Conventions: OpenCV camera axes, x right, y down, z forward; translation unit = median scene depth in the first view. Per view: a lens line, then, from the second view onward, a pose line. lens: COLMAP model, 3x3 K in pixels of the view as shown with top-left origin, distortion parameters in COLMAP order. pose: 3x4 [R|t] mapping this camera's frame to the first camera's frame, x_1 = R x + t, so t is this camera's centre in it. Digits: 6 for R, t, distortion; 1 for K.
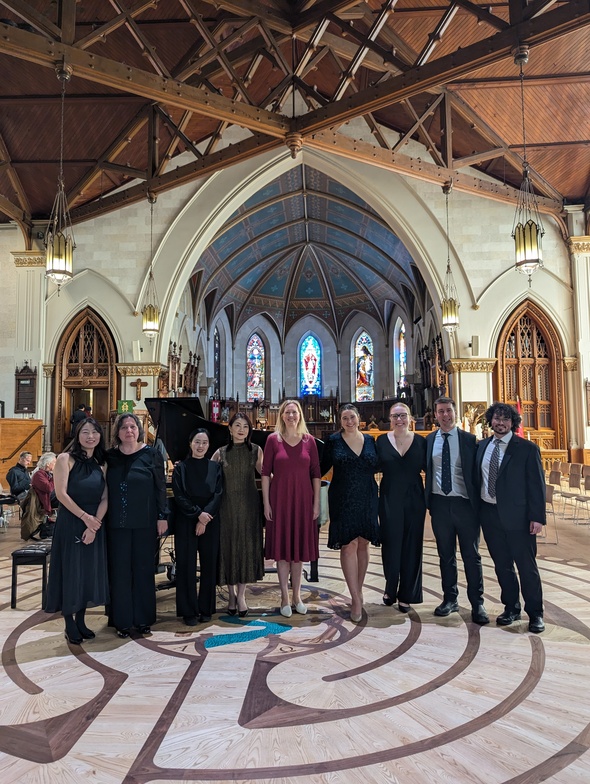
lens RADIAL K [[554.1, 0, 289.6], [0, 554.1, 396.6], [0, 0, 1]] dist [0.045936, -0.030135]
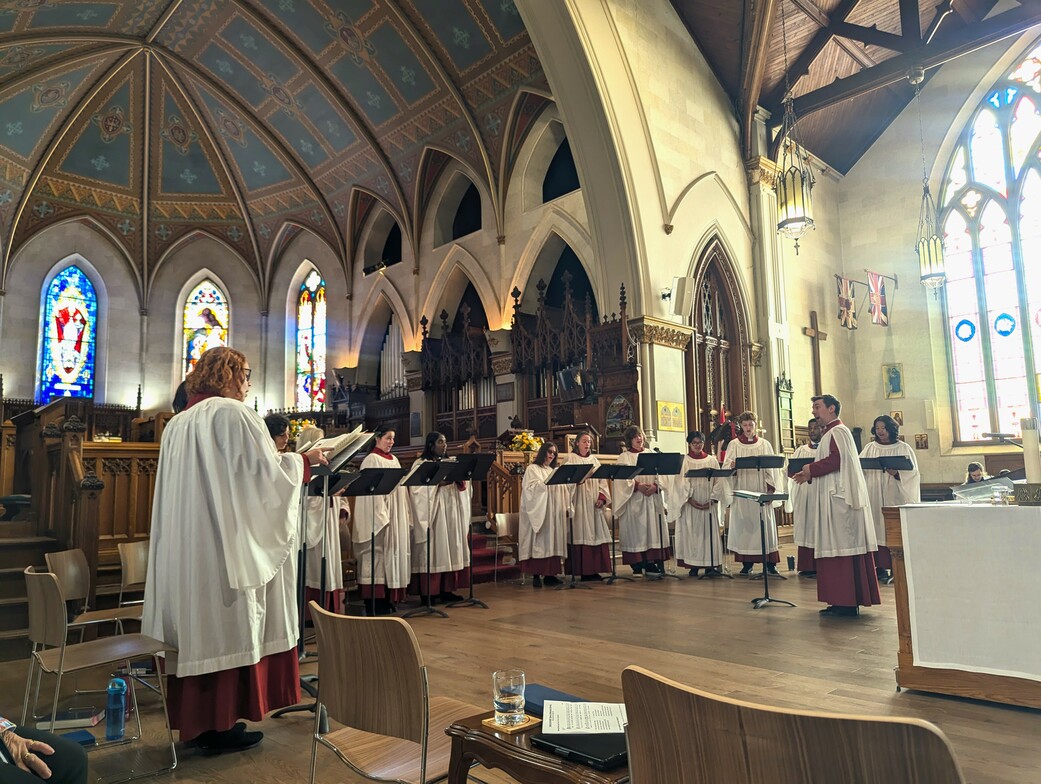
lens RADIAL K [[747.0, 0, 518.2], [0, 747.0, 399.2], [0, 0, 1]] dist [0.032768, -0.023859]
pose [[0.685328, 0.083374, 0.723446, -0.153483], [-0.030136, 0.995821, -0.086215, 0.039306], [-0.727611, 0.037284, 0.684976, 0.339838]]
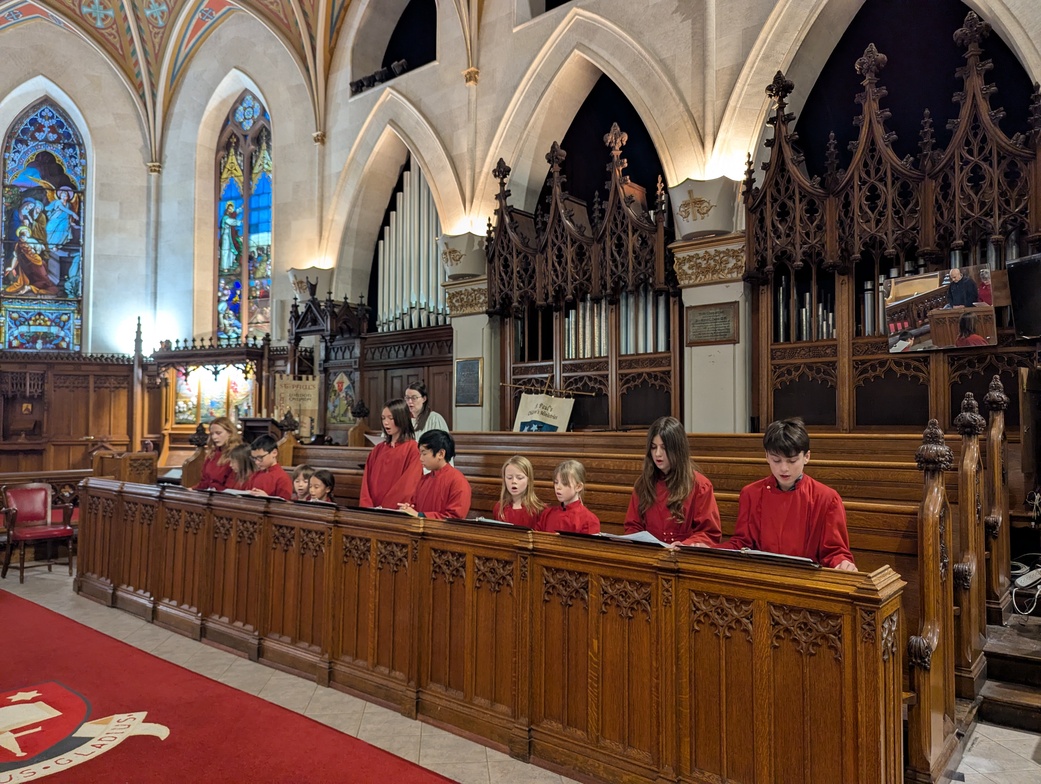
lens RADIAL K [[747.0, 0, 517.9], [0, 747.0, 397.9], [0, 0, 1]] dist [0.032768, -0.023859]
pose [[0.590268, 0.046243, 0.805882, -0.022699], [-0.058826, 0.998167, -0.014189, 0.021729], [-0.805061, -0.039032, 0.591906, 0.585126]]
